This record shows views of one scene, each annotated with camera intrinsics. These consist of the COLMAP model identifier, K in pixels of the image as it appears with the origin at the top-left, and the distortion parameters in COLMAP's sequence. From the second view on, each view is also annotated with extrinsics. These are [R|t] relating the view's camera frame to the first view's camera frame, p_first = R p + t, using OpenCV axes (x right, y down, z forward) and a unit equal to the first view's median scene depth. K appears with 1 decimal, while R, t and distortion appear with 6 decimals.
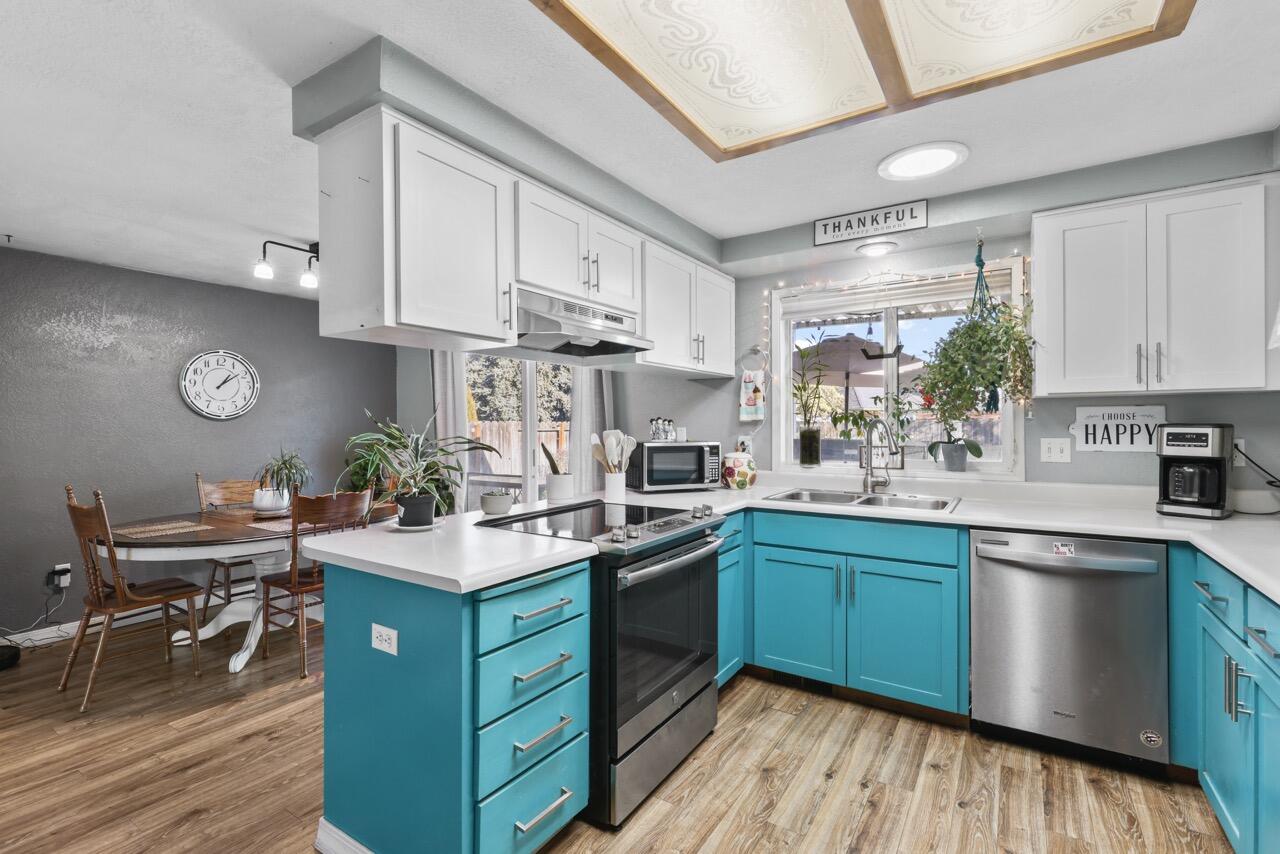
lens RADIAL K [[586.1, 0, 638.8], [0, 586.1, 424.2], [0, 0, 1]] dist [0.001010, -0.000716]
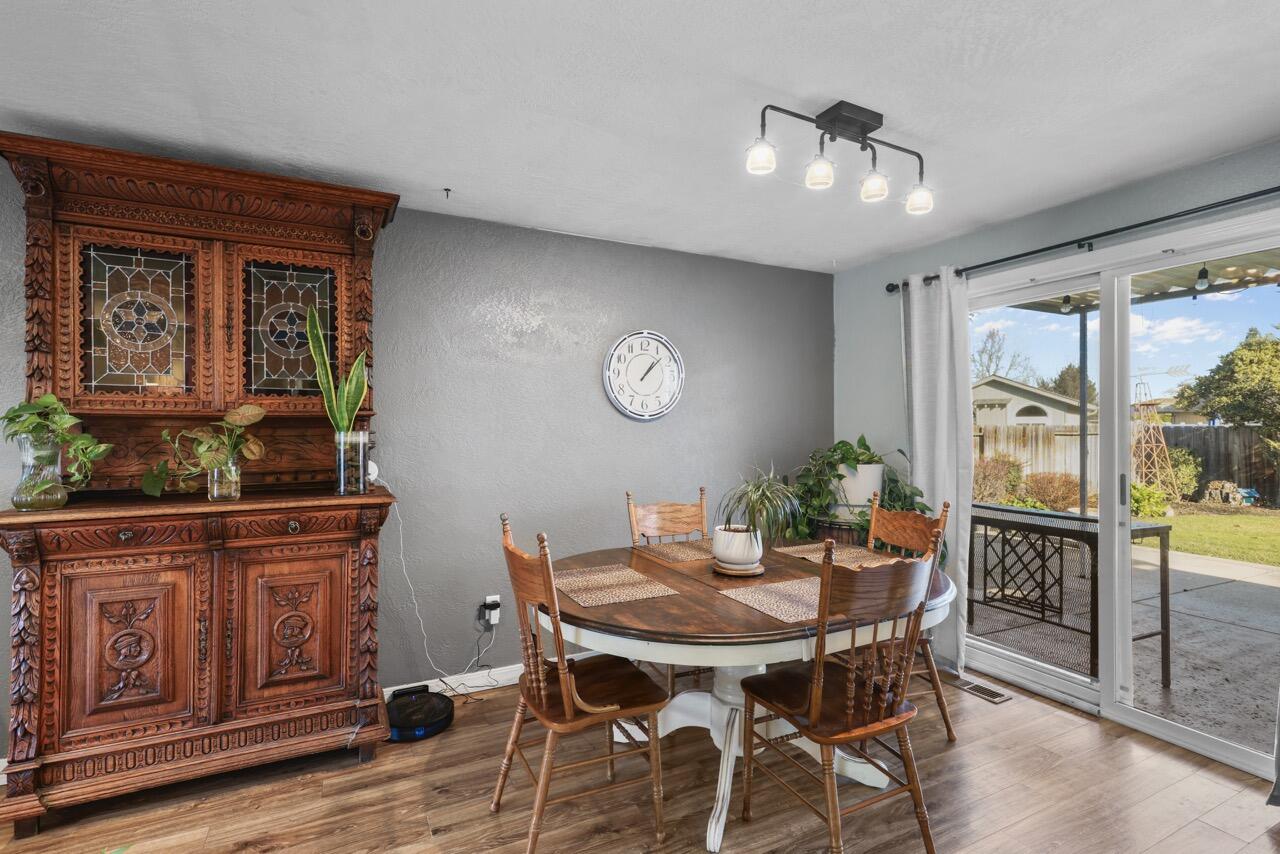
lens RADIAL K [[586.1, 0, 639.0], [0, 586.1, 424.3], [0, 0, 1]] dist [0.001010, -0.000716]
pose [[0.868205, 0.003275, -0.496194, -0.398169], [-0.005724, 0.999978, -0.003415, 0.000054], [0.496172, 0.005805, 0.868205, 0.386901]]
